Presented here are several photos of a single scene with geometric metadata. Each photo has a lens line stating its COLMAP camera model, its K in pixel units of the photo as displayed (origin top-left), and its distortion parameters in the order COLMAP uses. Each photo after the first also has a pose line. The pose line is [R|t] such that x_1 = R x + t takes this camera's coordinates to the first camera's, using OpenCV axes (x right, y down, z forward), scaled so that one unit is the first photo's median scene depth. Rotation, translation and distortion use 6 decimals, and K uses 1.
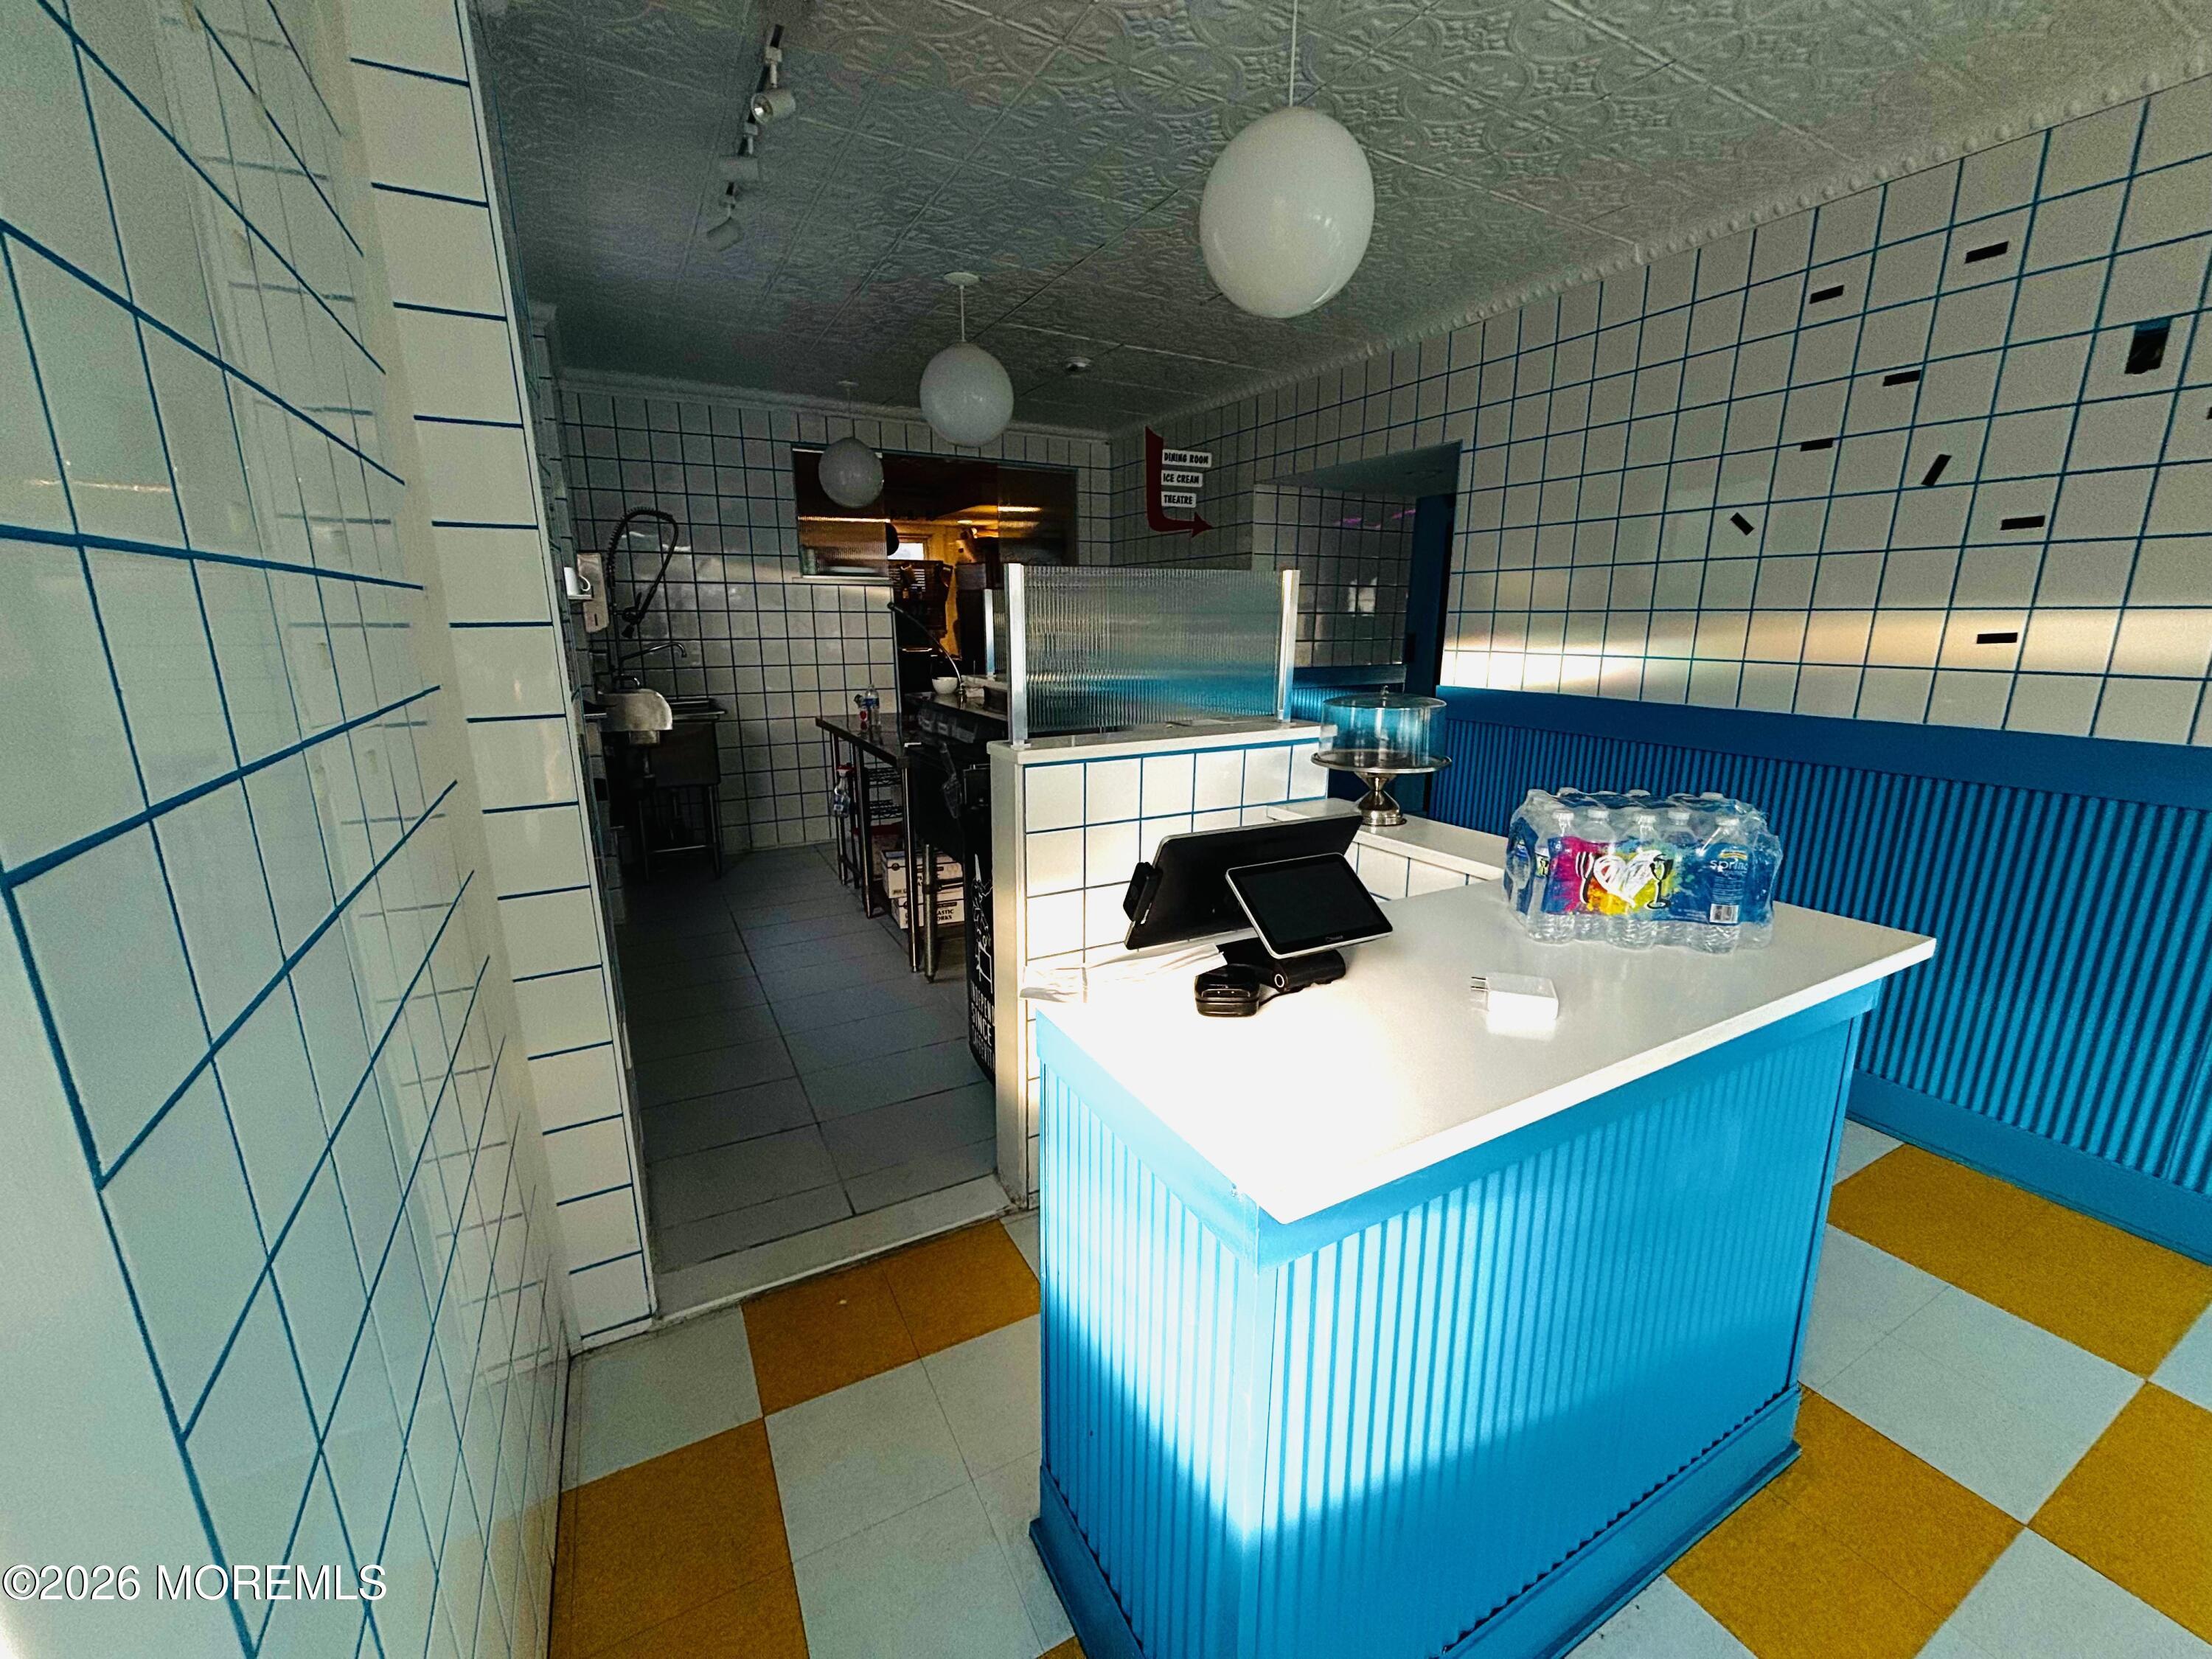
lens RADIAL K [[891.7, 0, 1106.0], [0, 891.7, 829.5], [0, 0, 1]] dist [0.008914, -0.000292]
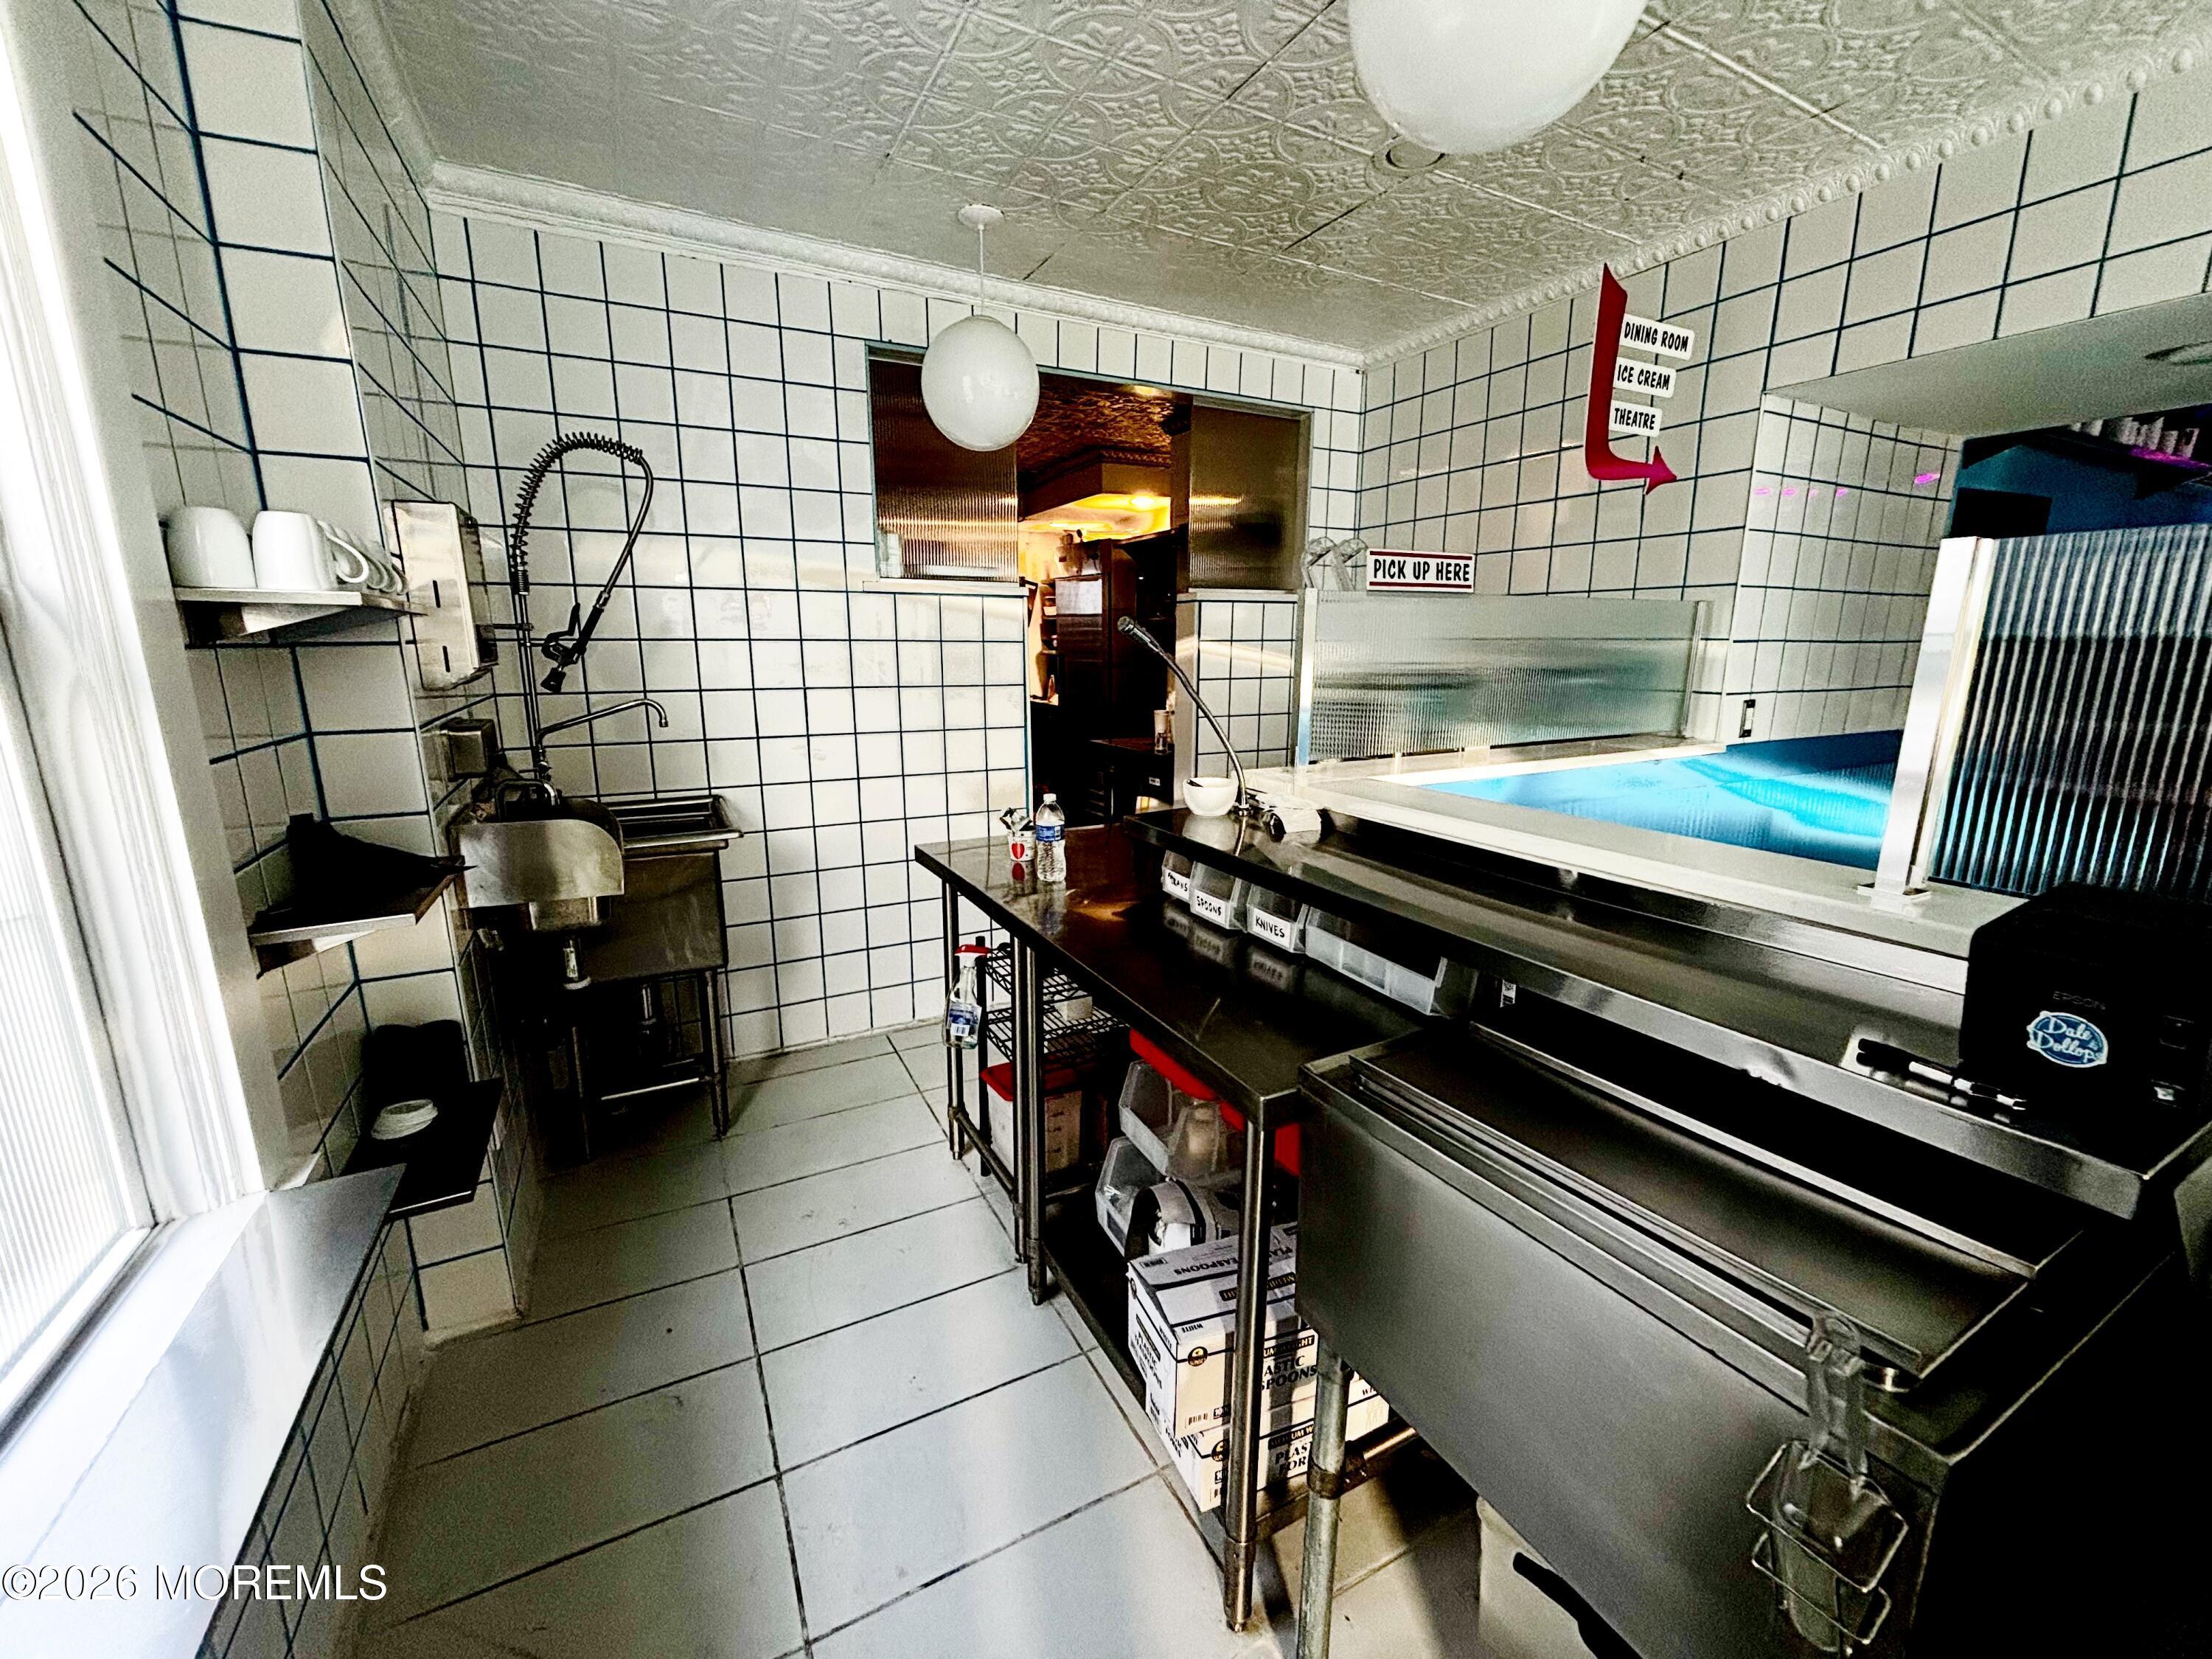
lens RADIAL K [[881.8, 0, 1106.0], [0, 881.8, 829.5], [0, 0, 1]] dist [-0.000507, 0.000540]
pose [[0.999859, 0.003092, -0.016531, -0.178415], [-0.003601, 0.999518, -0.030841, -0.103143], [0.016428, 0.030896, 0.999388, 0.429588]]
